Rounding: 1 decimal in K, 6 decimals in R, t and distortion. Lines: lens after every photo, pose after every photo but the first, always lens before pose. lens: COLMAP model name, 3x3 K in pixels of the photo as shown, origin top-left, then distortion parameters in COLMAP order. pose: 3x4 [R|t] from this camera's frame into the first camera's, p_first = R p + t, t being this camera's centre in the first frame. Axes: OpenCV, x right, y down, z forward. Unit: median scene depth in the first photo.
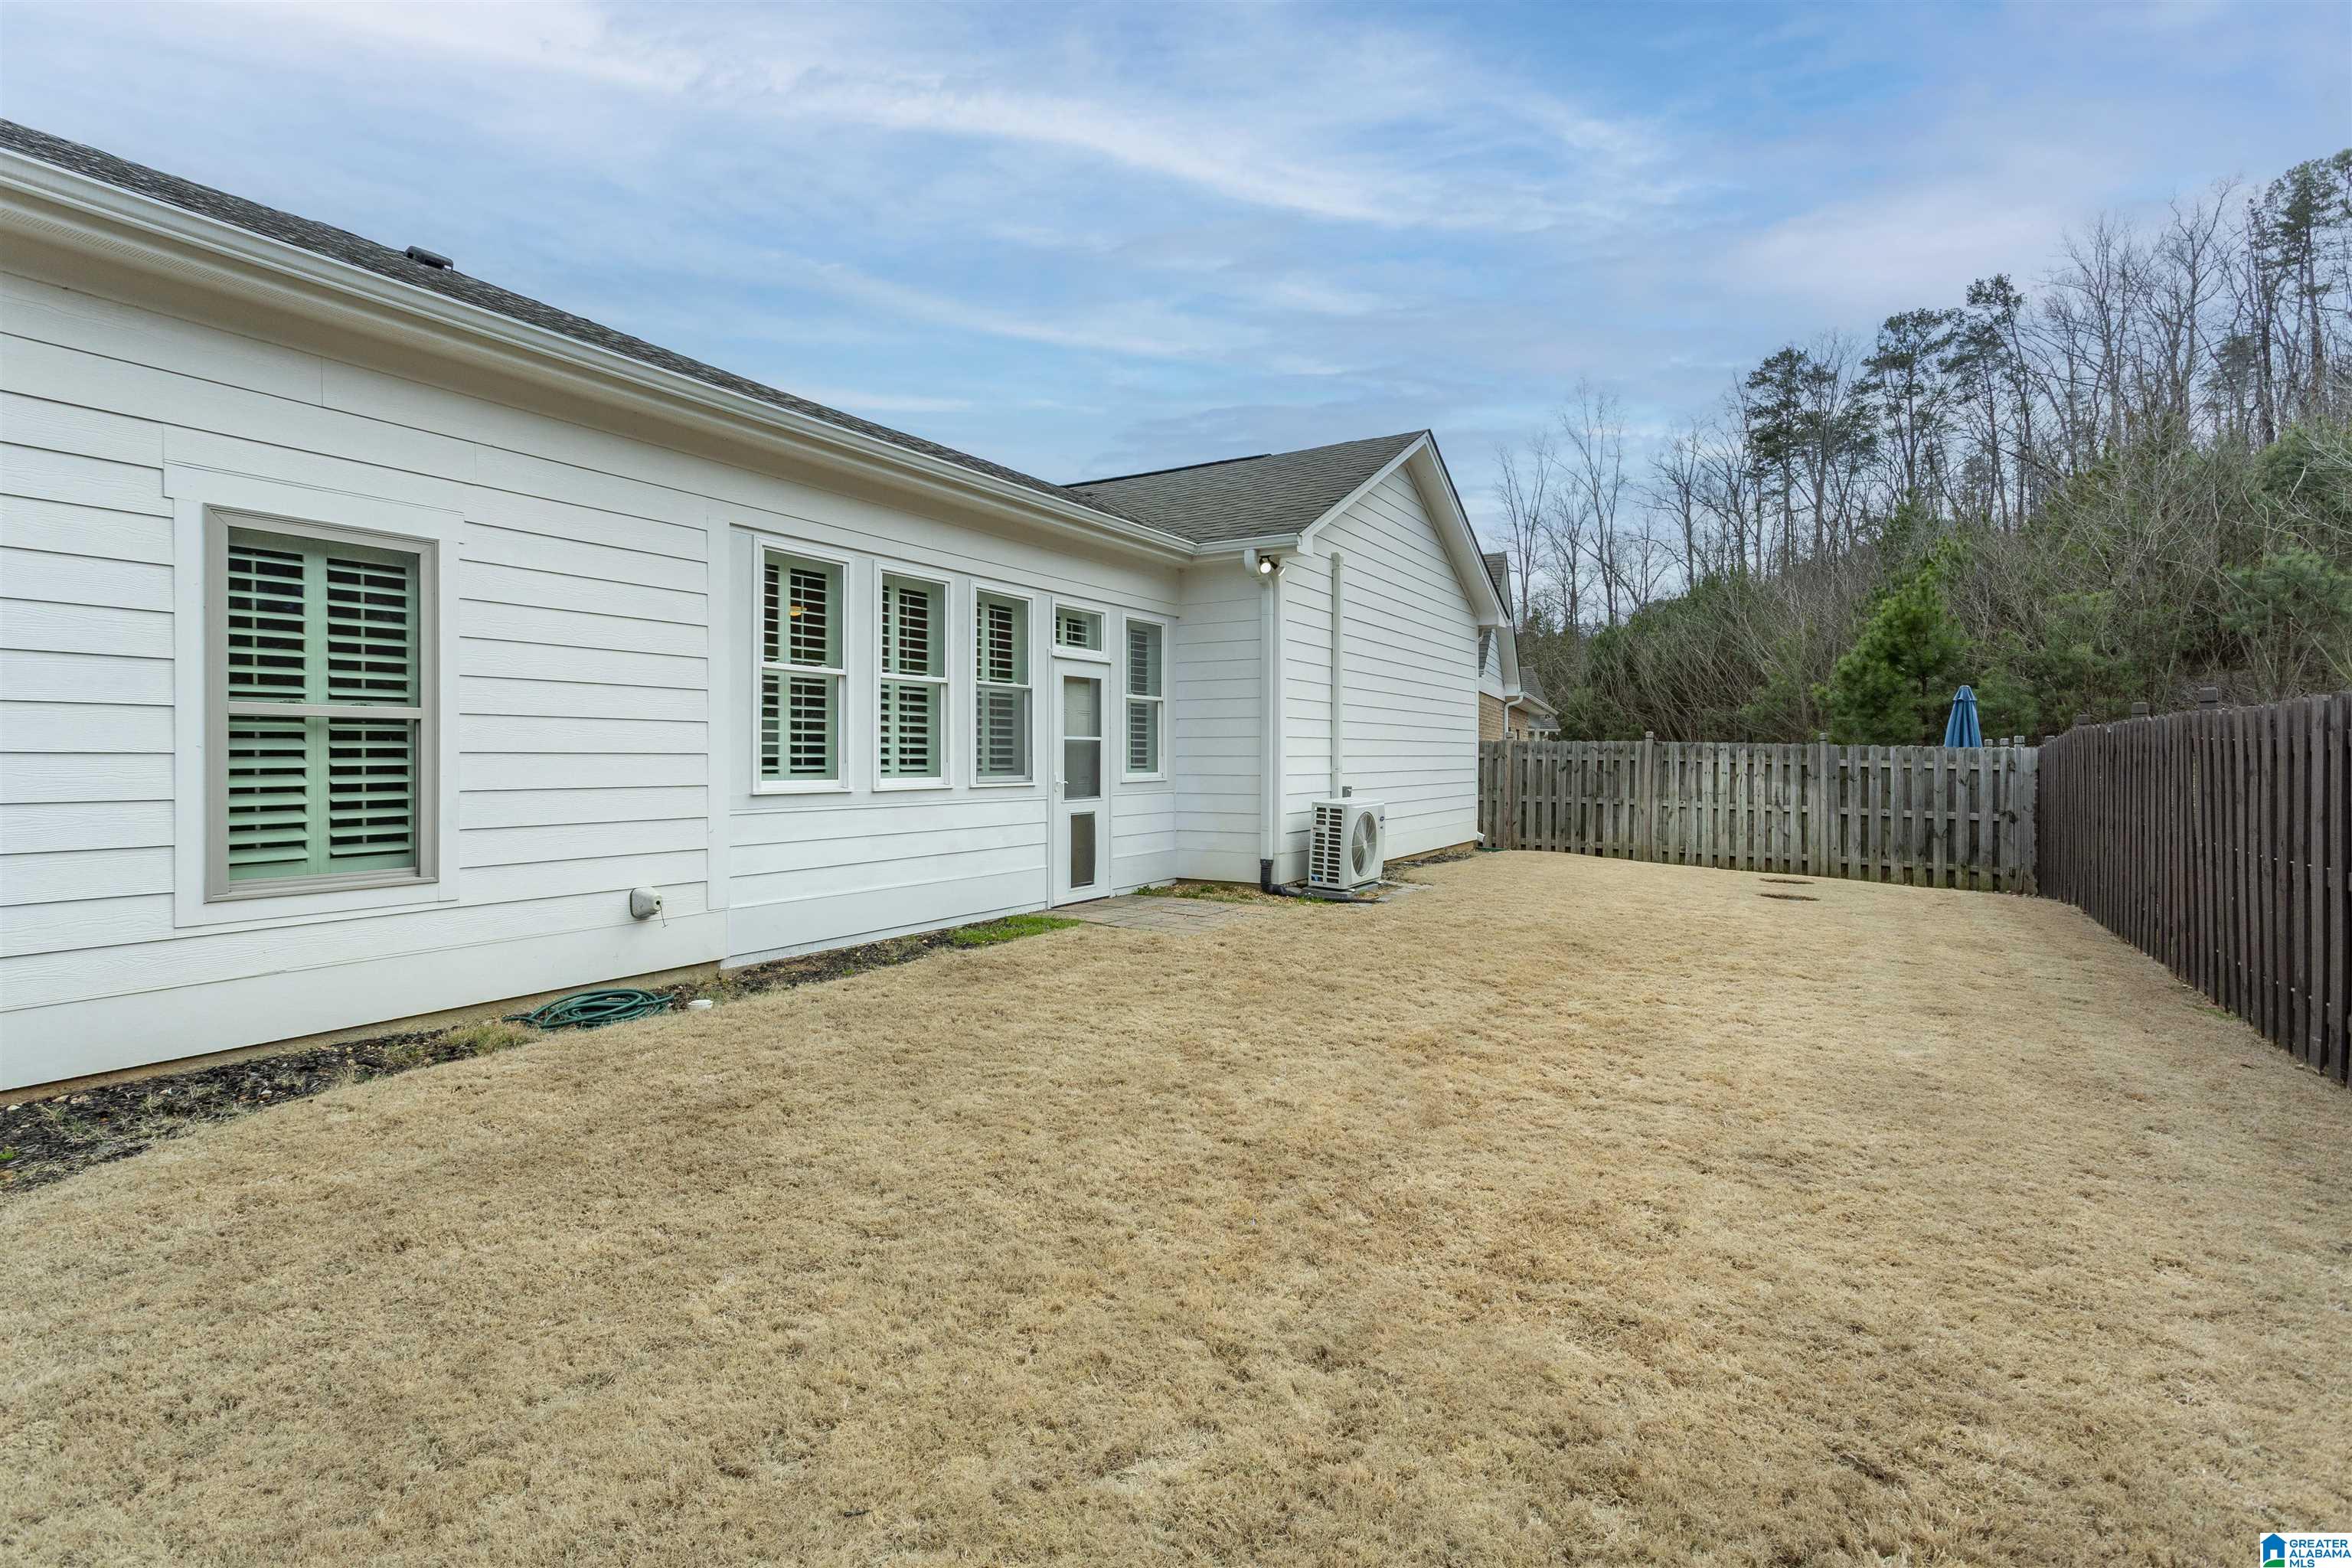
lens RADIAL K [[1103.7, 0, 1169.1], [0, 1103.7, 769.5], [0, 0, 1]] dist [-0.003952, 0.007455]
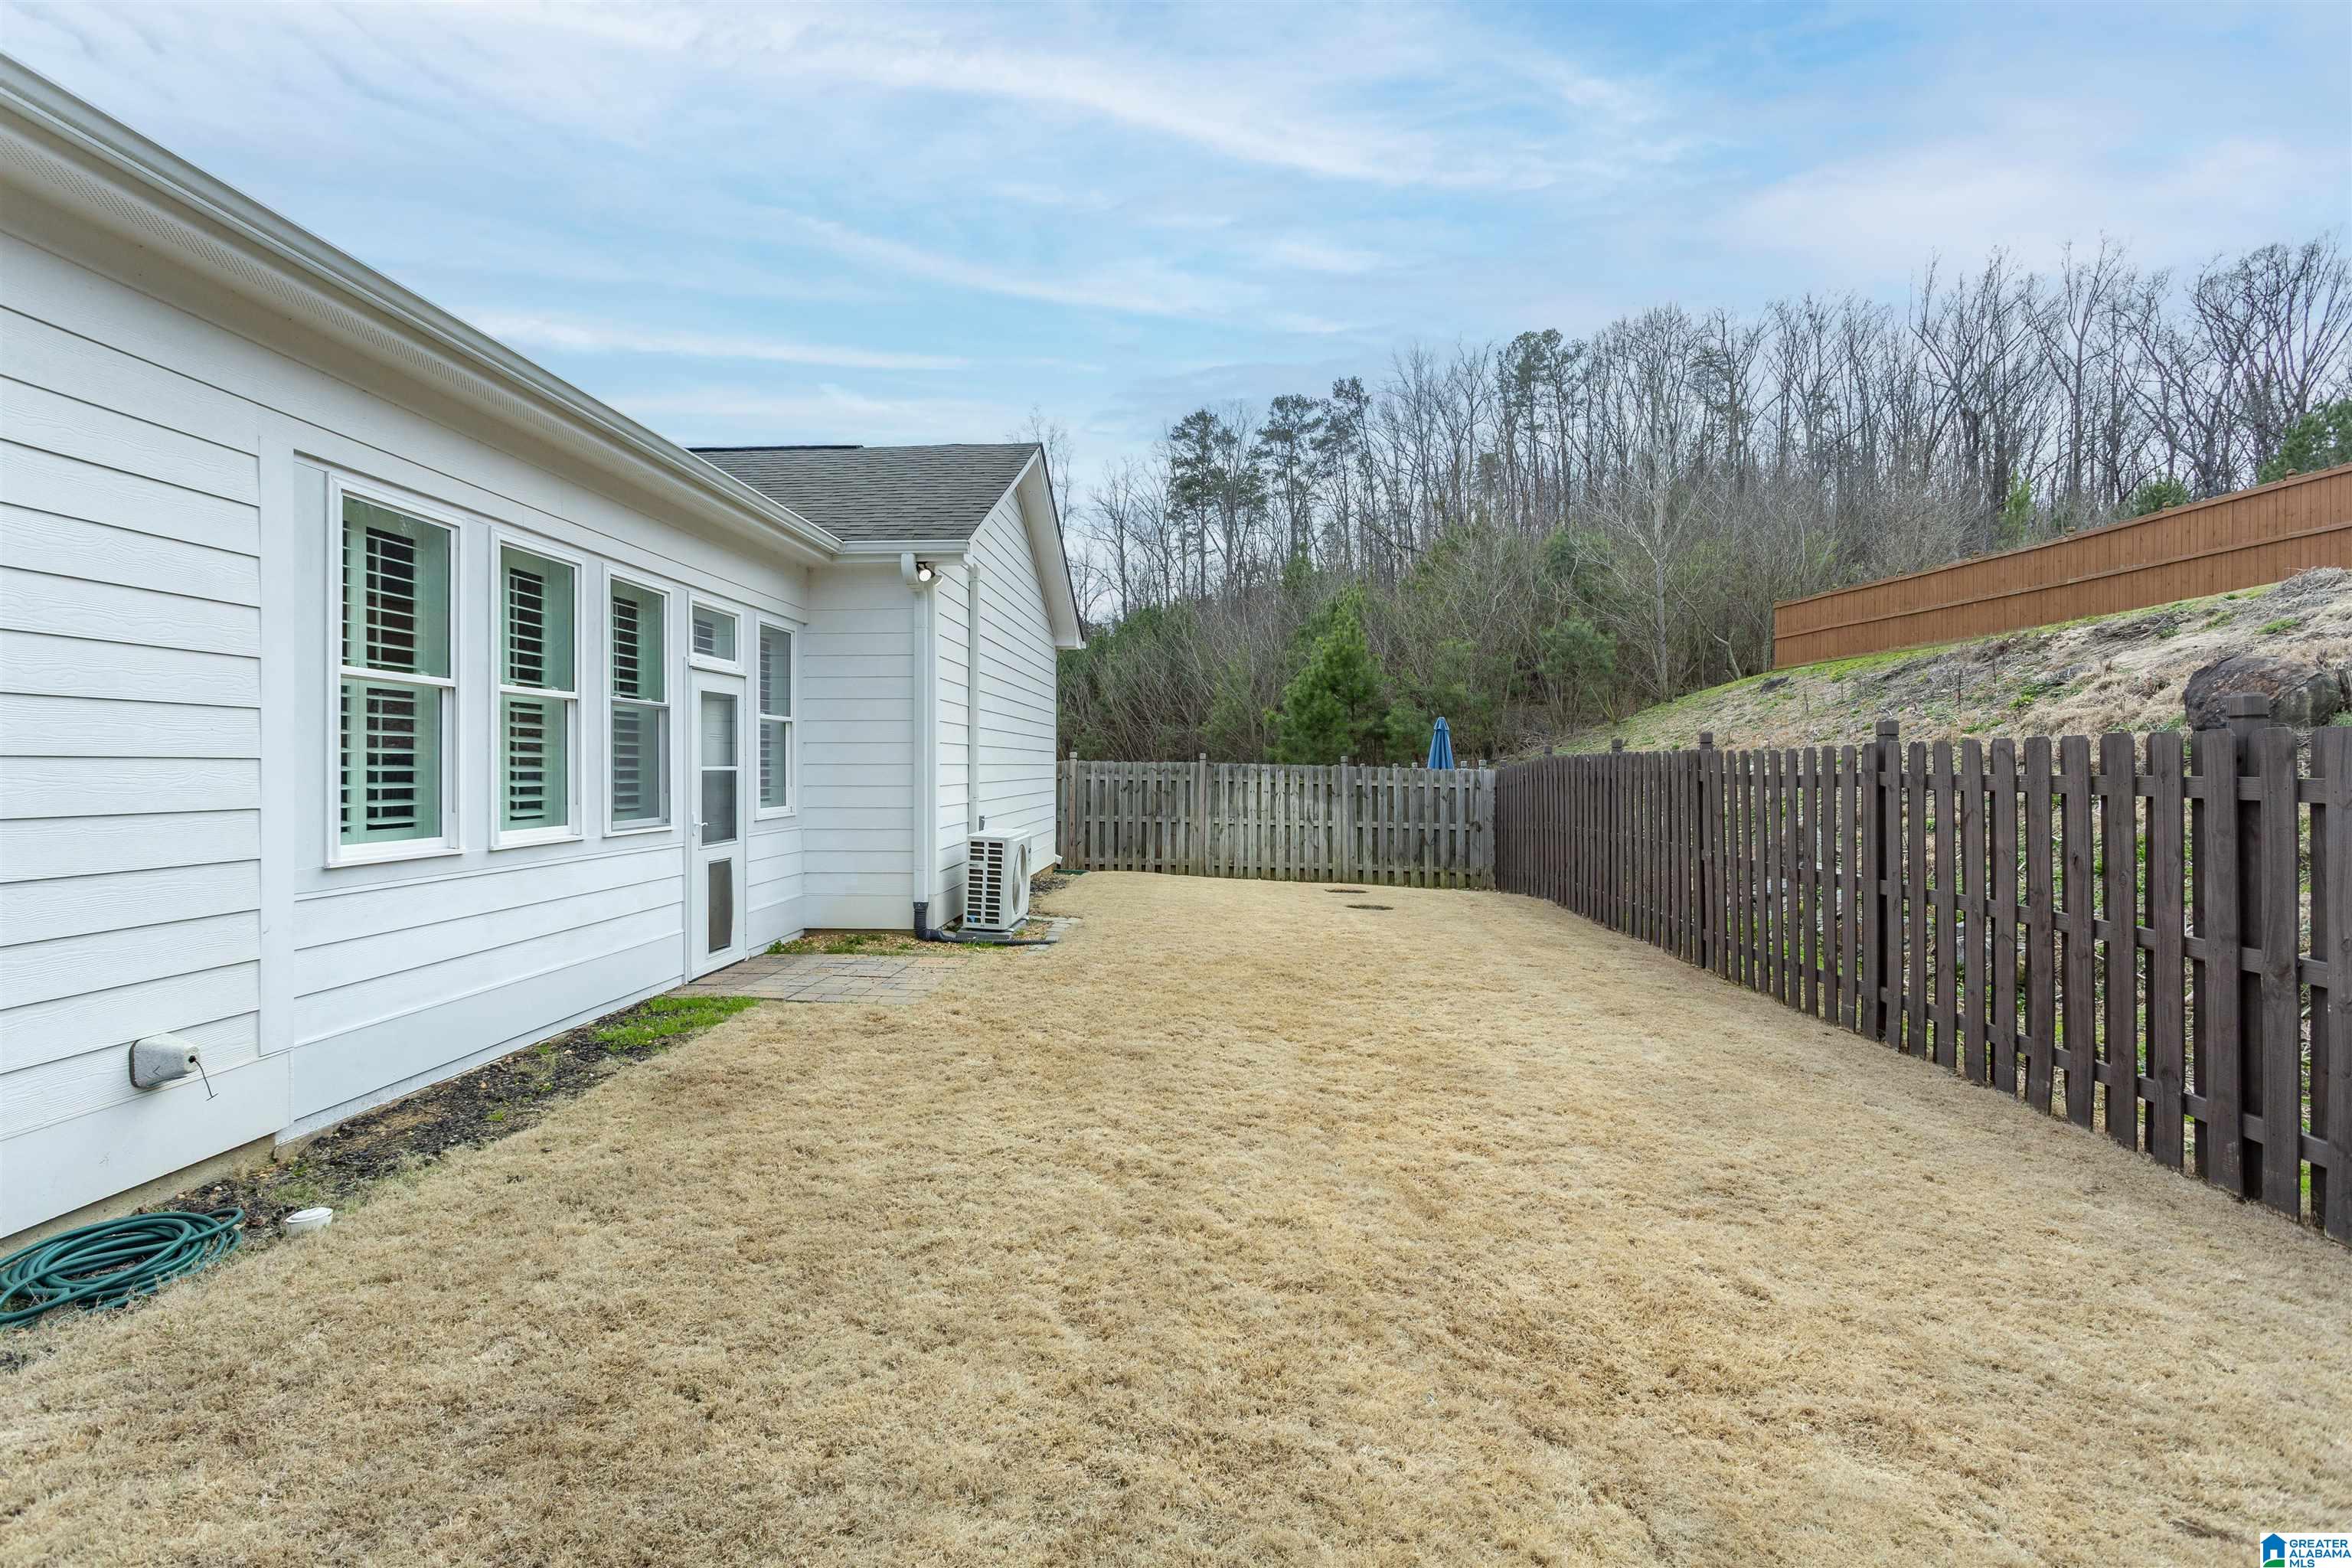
lens RADIAL K [[1107.8, 0, 1166.5], [0, 1107.8, 770.6], [0, 0, 1]] dist [0.002611, 0.001116]
pose [[0.881542, -0.002493, 0.472099, -0.166005], [0.006351, 0.999958, -0.006578, -0.018346], [-0.472063, 0.008798, 0.881521, 0.122520]]
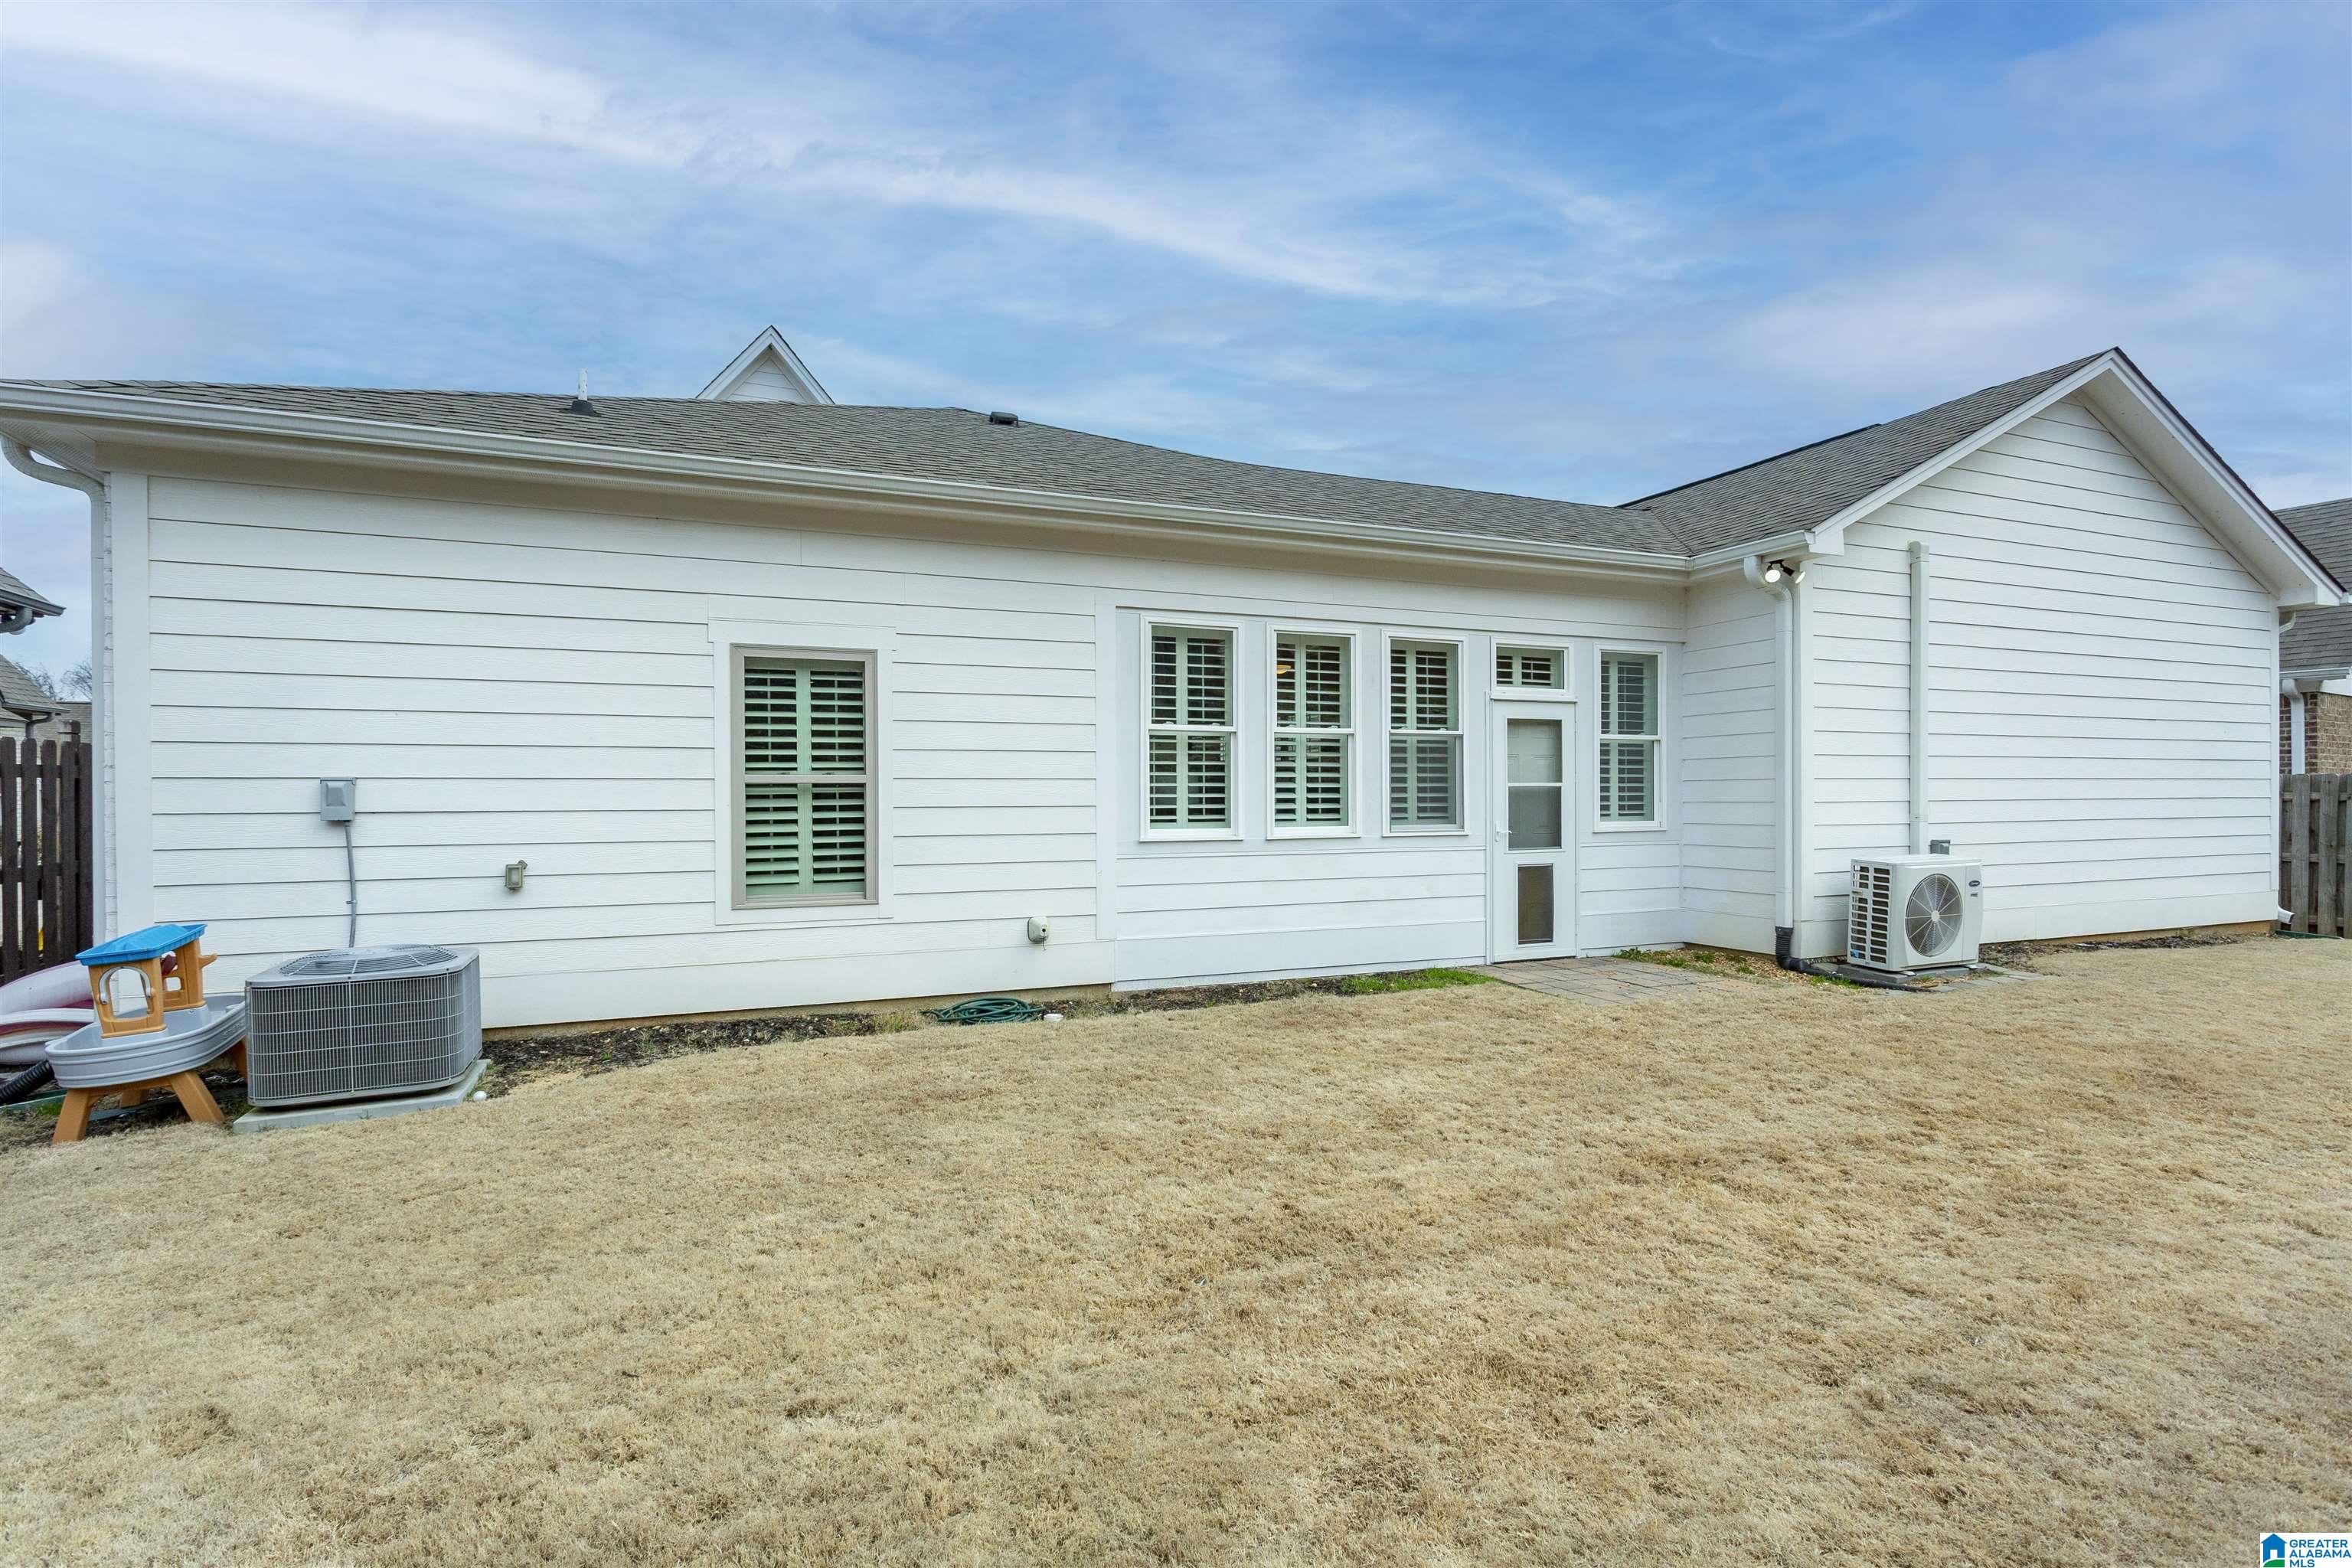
lens RADIAL K [[1121.3, 0, 1177.3], [0, 1121.3, 810.9], [0, 0, 1]] dist [0.000579, 0.000818]
pose [[0.808970, 0.001575, -0.587848, 0.224356], [-0.000707, 0.999998, 0.001707, -0.007127], [0.587850, -0.000965, 0.808970, 0.054556]]
